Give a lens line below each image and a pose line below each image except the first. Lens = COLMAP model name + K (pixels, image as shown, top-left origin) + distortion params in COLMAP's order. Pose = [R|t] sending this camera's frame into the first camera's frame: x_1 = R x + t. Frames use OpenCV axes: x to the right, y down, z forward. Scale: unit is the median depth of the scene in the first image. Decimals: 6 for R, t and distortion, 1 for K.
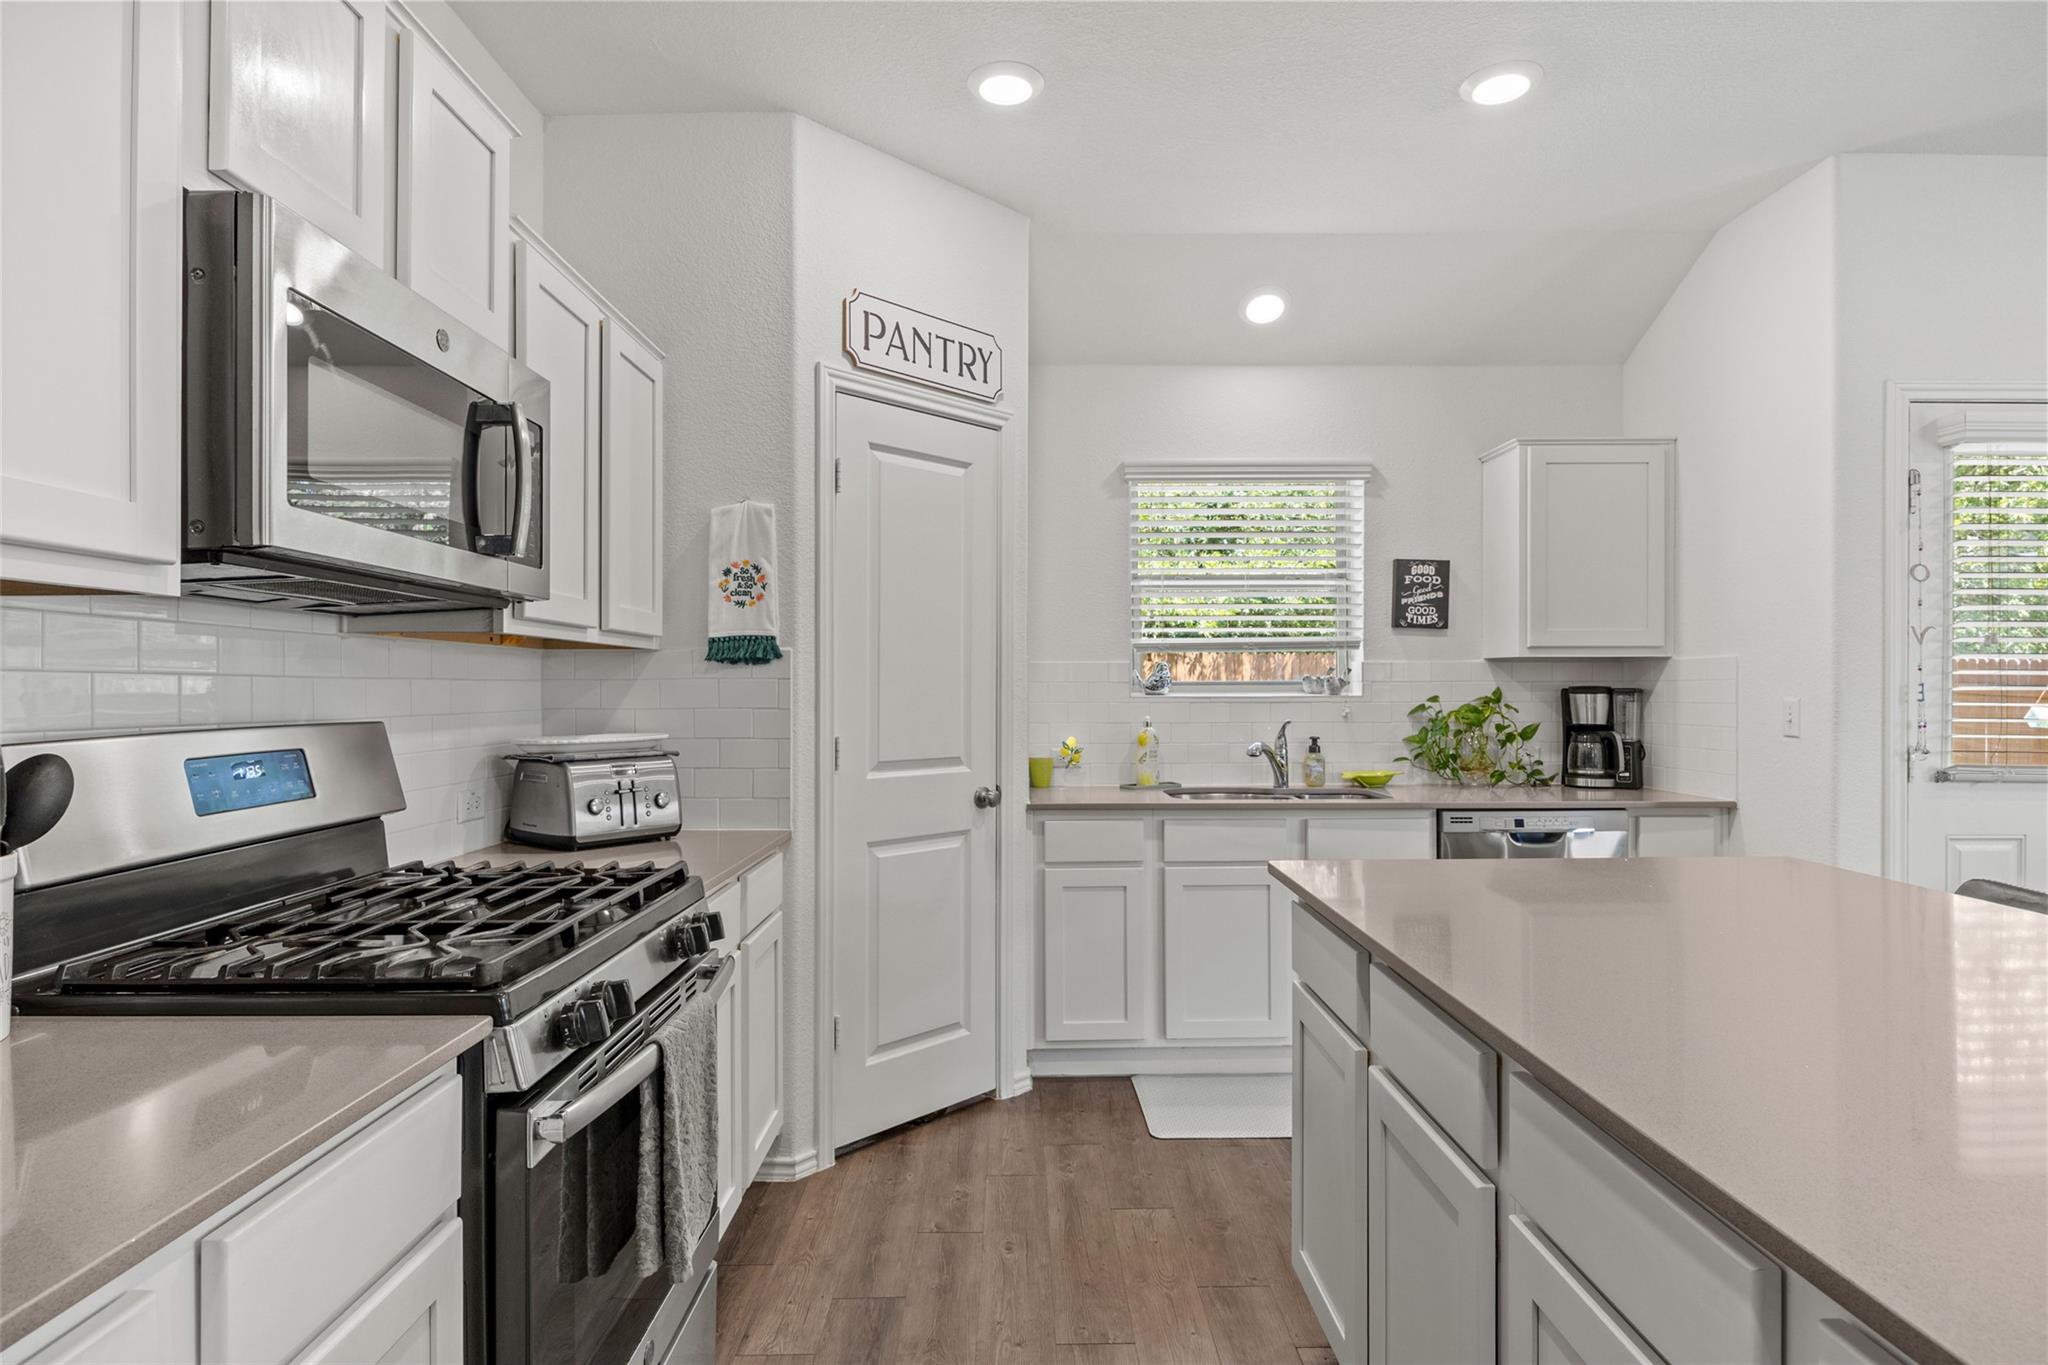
lens RADIAL K [[1088.9, 0, 1022.7], [0, 1088.9, 680.9], [0, 0, 1]] dist [-0.005765, -0.000493]
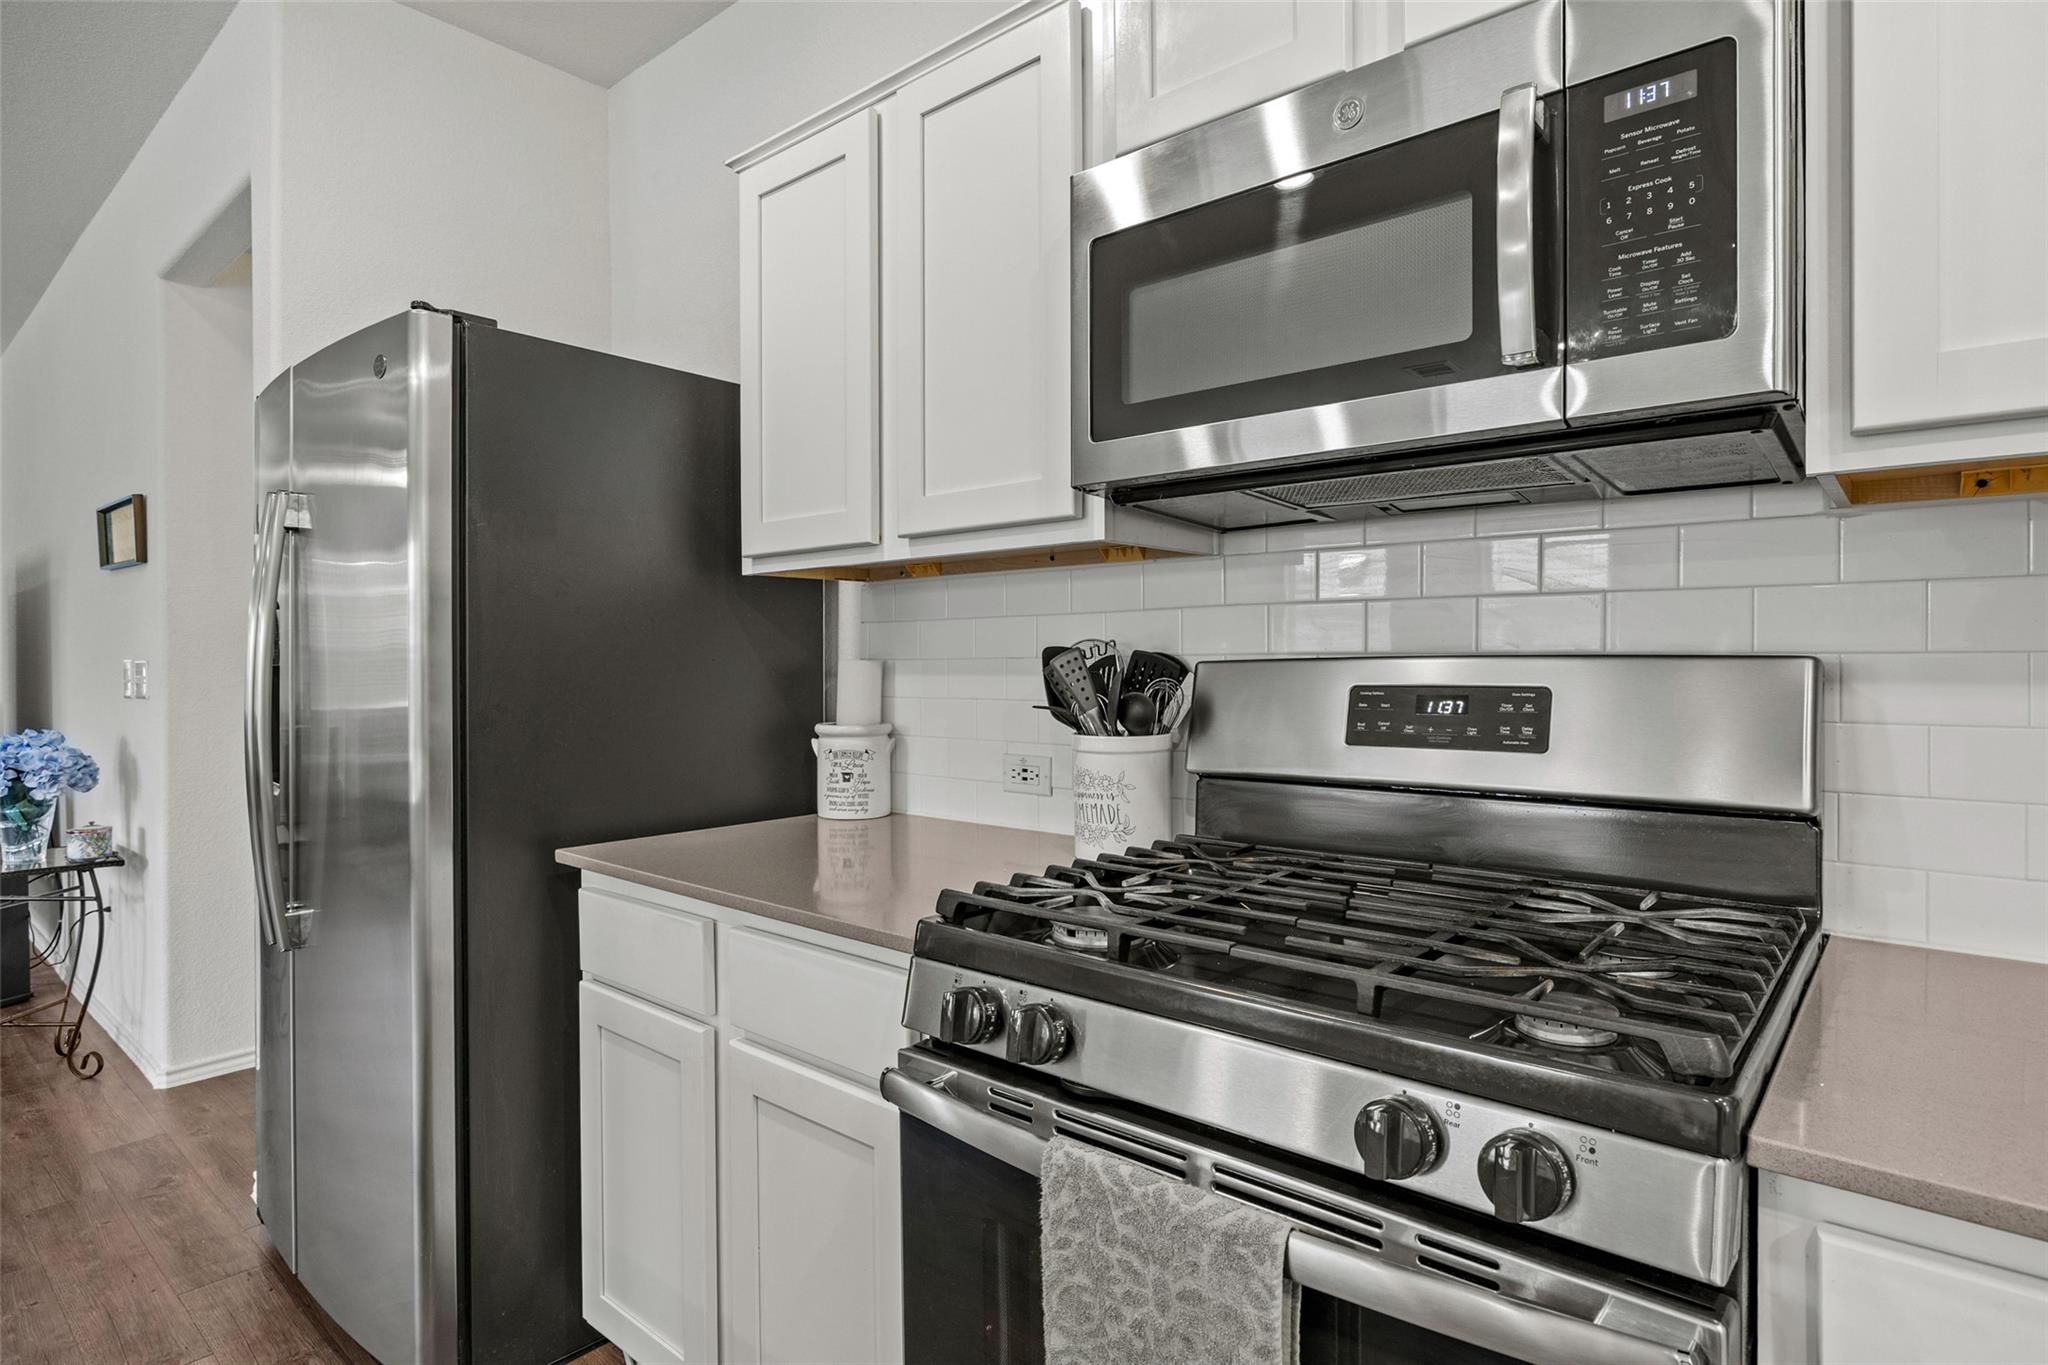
lens RADIAL K [[1088.9, 0, 1028.9], [0, 1088.9, 667.5], [0, 0, 1]] dist [-0.005765, -0.000493]
pose [[-0.661260, 0.008343, -0.750110, 0.056032], [0.011165, 0.999937, 0.001279, 0.019630], [0.750073, -0.007530, -0.661312, 0.539288]]
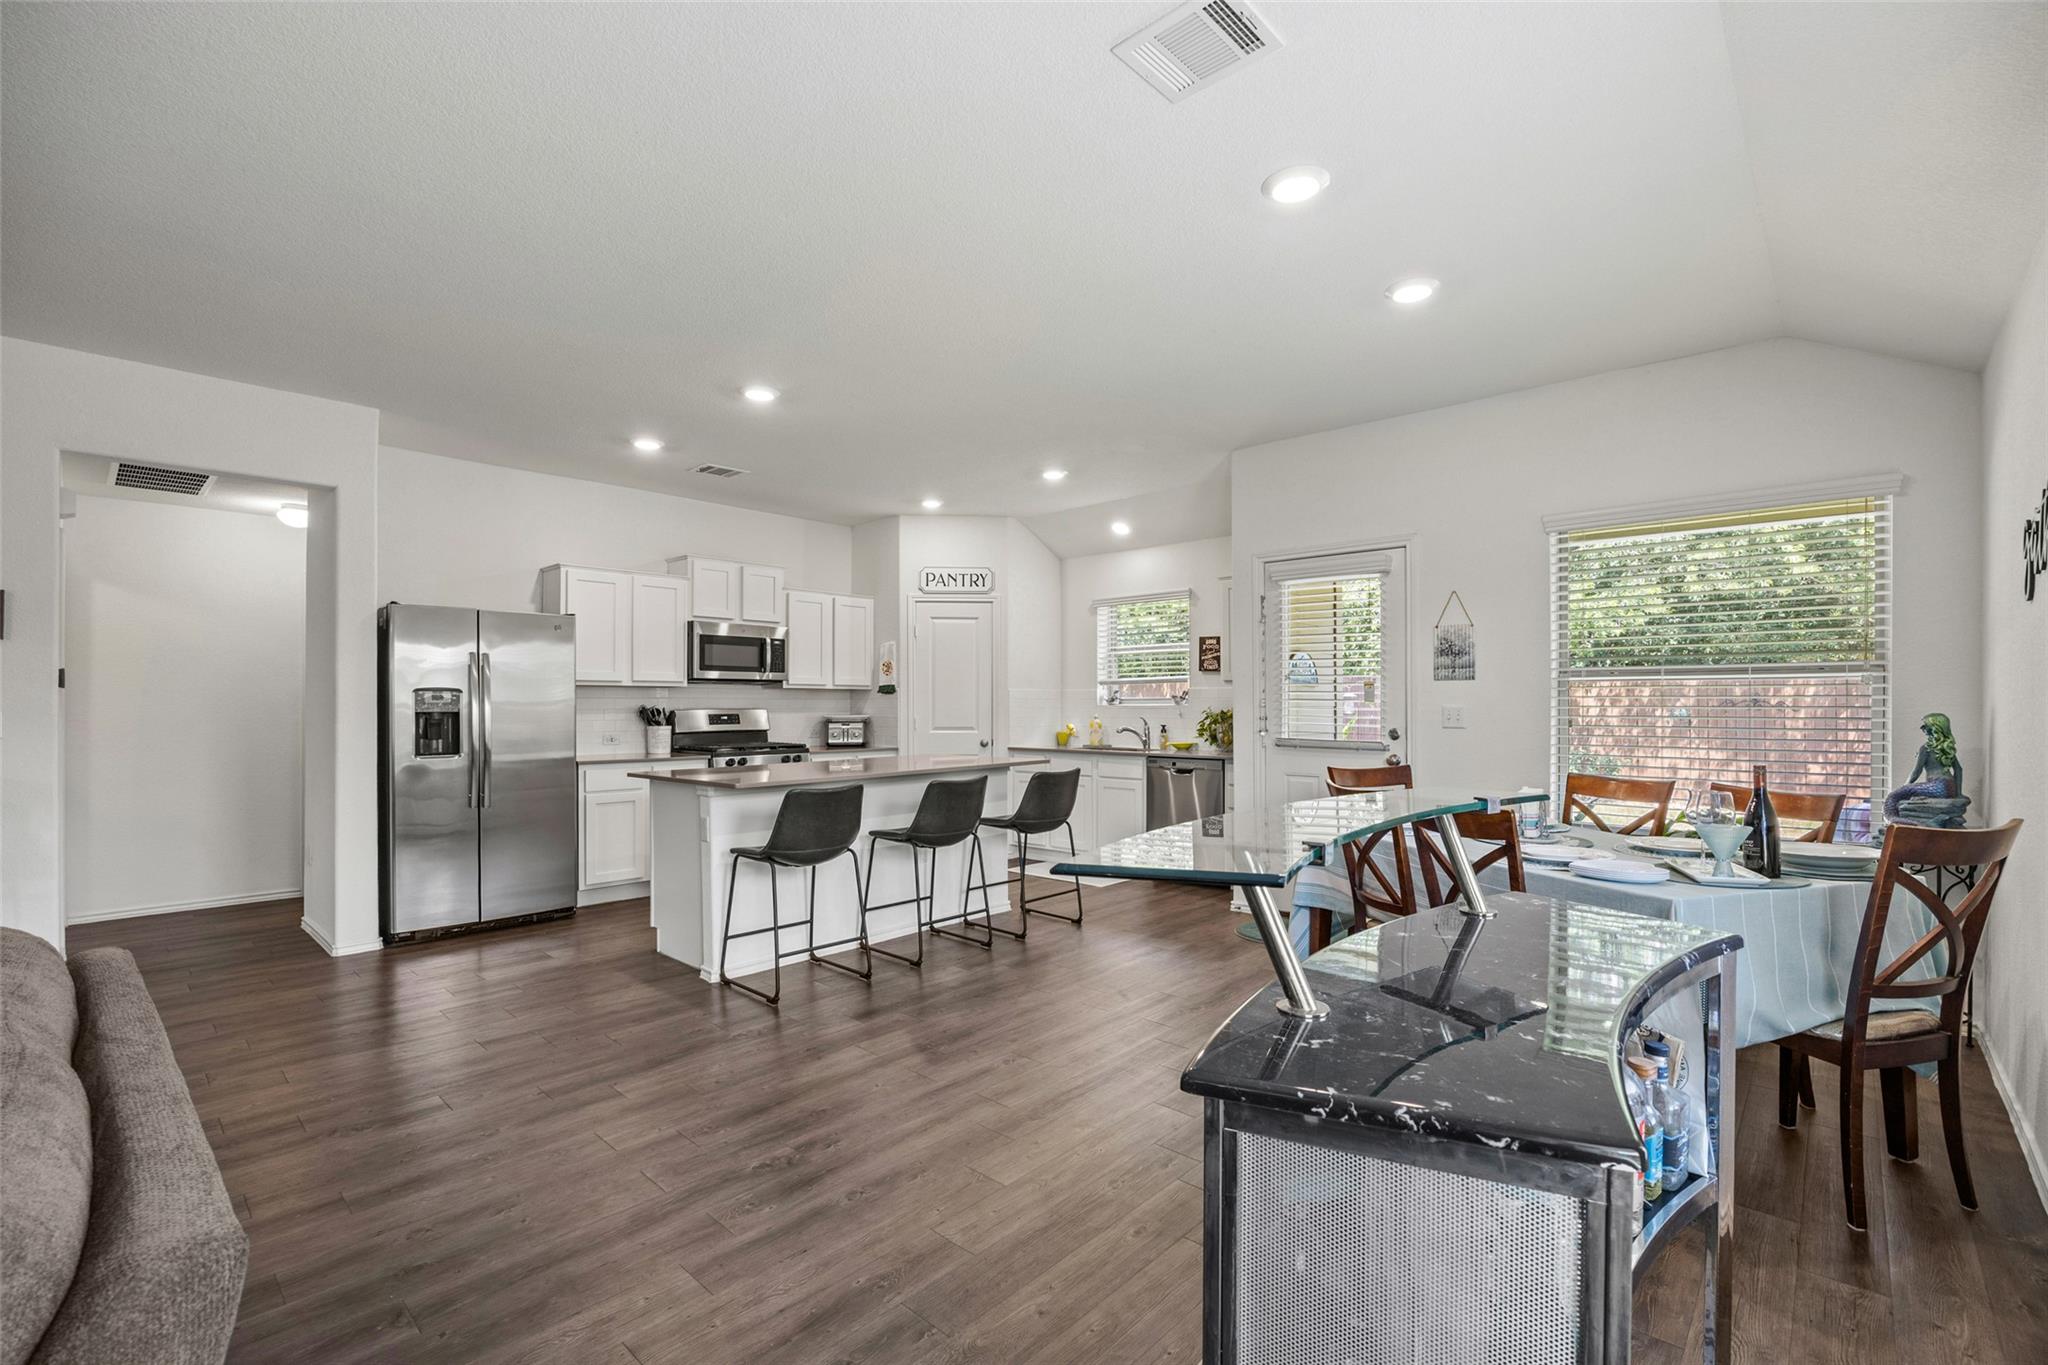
lens RADIAL K [[902.5, 0, 1017.1], [0, 902.5, 688.1], [0, 0, 1]] dist [-0.002848, -0.000261]
pose [[0.718456, -0.011071, -0.695484, 1.304221], [0.003462, 0.999918, -0.012342, 0.001056], [0.695564, 0.006459, 0.718436, -0.438058]]
